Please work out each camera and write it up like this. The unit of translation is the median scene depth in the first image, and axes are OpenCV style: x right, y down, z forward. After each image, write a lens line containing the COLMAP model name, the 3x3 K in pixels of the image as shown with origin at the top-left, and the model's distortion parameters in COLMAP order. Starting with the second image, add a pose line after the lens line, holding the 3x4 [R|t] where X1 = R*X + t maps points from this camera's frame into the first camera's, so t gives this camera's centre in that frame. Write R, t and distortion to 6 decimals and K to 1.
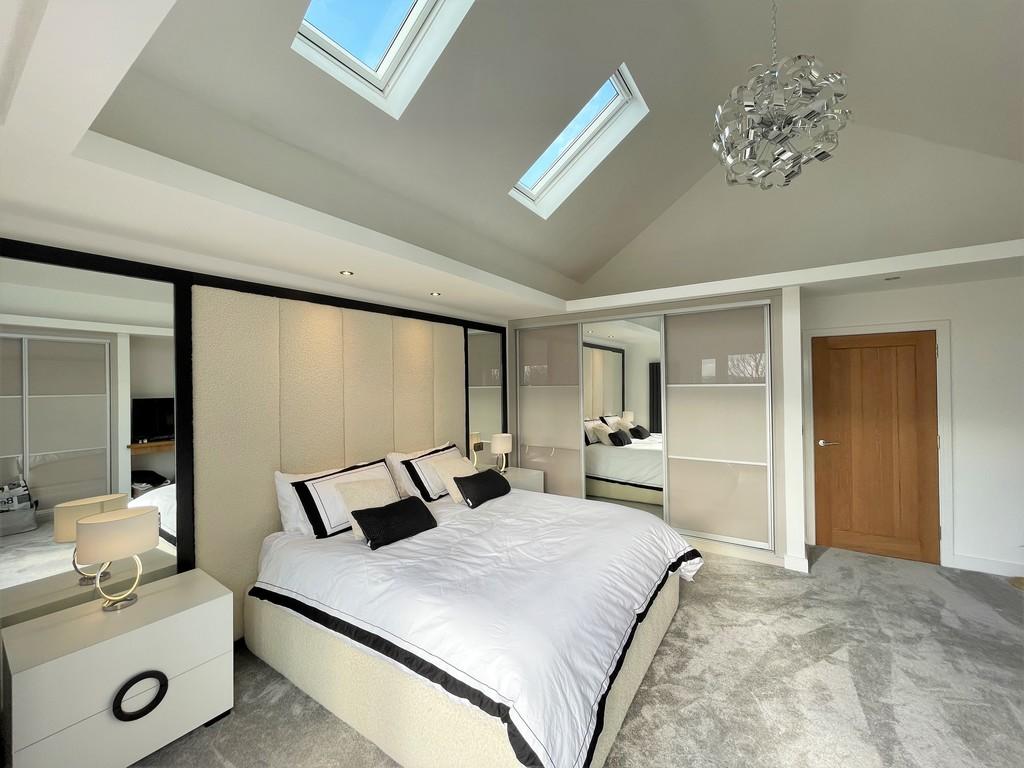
lens RADIAL K [[411.7, 0, 510.4], [0, 411.7, 382.6], [0, 0, 1]] dist [-0.005574, 0.001061]
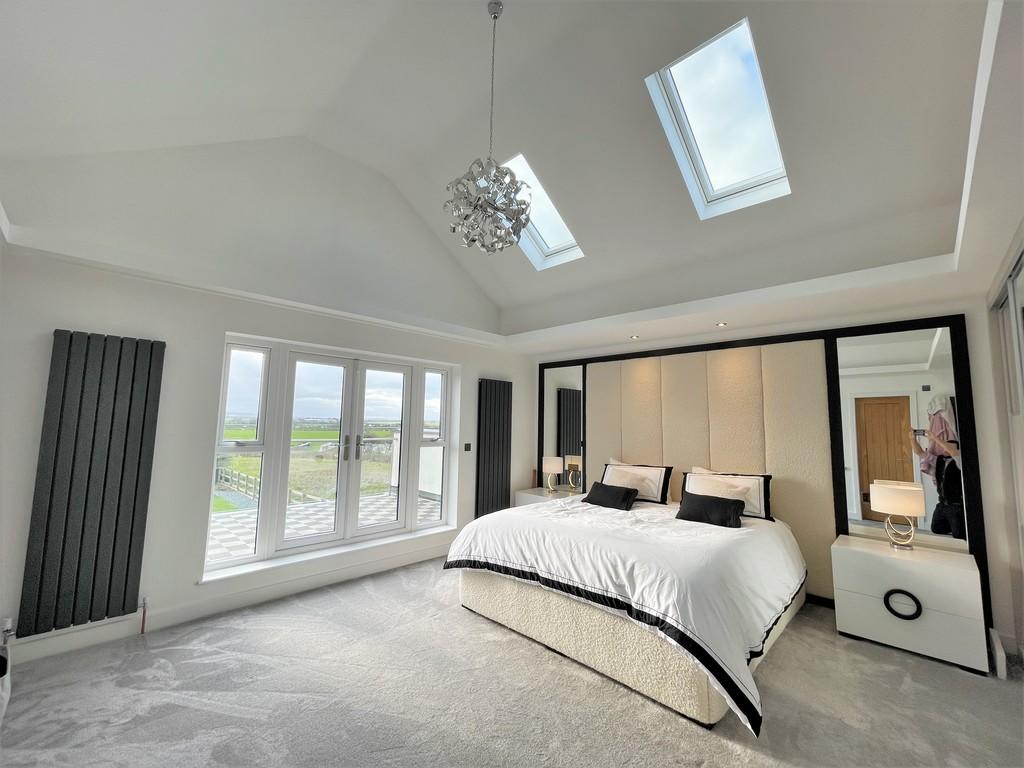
lens RADIAL K [[411.7, 0, 511.5], [0, 411.7, 382.0], [0, 0, 1]] dist [-0.005574, 0.001061]
pose [[-0.176483, -0.084863, -0.980639, 0.949892], [-0.014413, 0.996392, -0.083632, 0.031373], [0.984198, -0.000626, -0.177070, 0.645631]]
